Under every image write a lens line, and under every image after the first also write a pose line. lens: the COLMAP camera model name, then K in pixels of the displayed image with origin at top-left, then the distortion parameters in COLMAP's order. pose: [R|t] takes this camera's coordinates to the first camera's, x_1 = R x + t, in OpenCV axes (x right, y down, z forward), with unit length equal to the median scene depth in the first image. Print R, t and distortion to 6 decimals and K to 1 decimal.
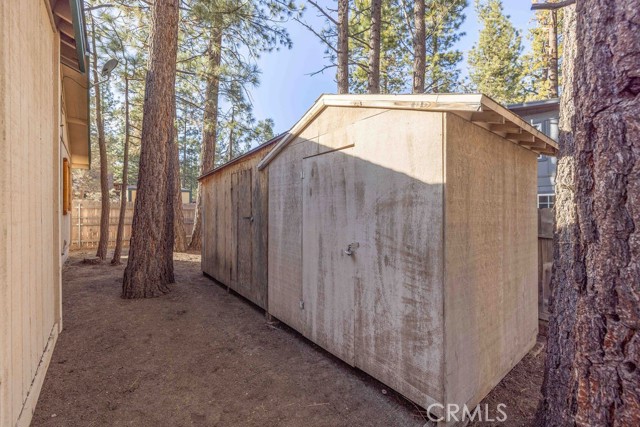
lens RADIAL K [[269.7, 0, 321.0], [0, 269.7, 208.6], [0, 0, 1]] dist [0.002598, -0.000315]
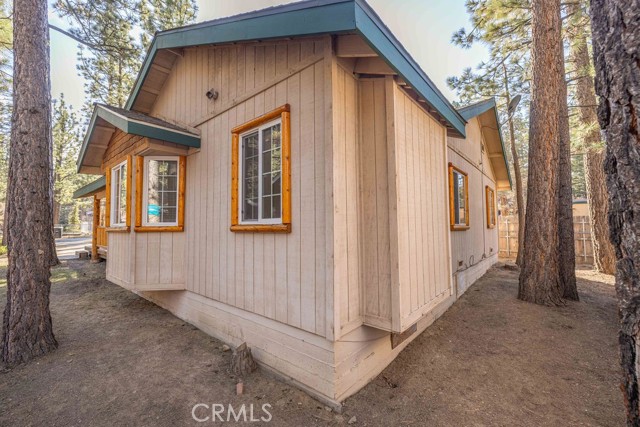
lens RADIAL K [[269.7, 0, 320.5], [0, 269.7, 212.7], [0, 0, 1]] dist [0.002598, -0.000315]
pose [[0.176073, -0.052298, -0.982987, 0.299286], [0.017862, 0.998593, -0.049929, -0.004827], [0.984215, -0.008767, 0.176759, -0.070269]]
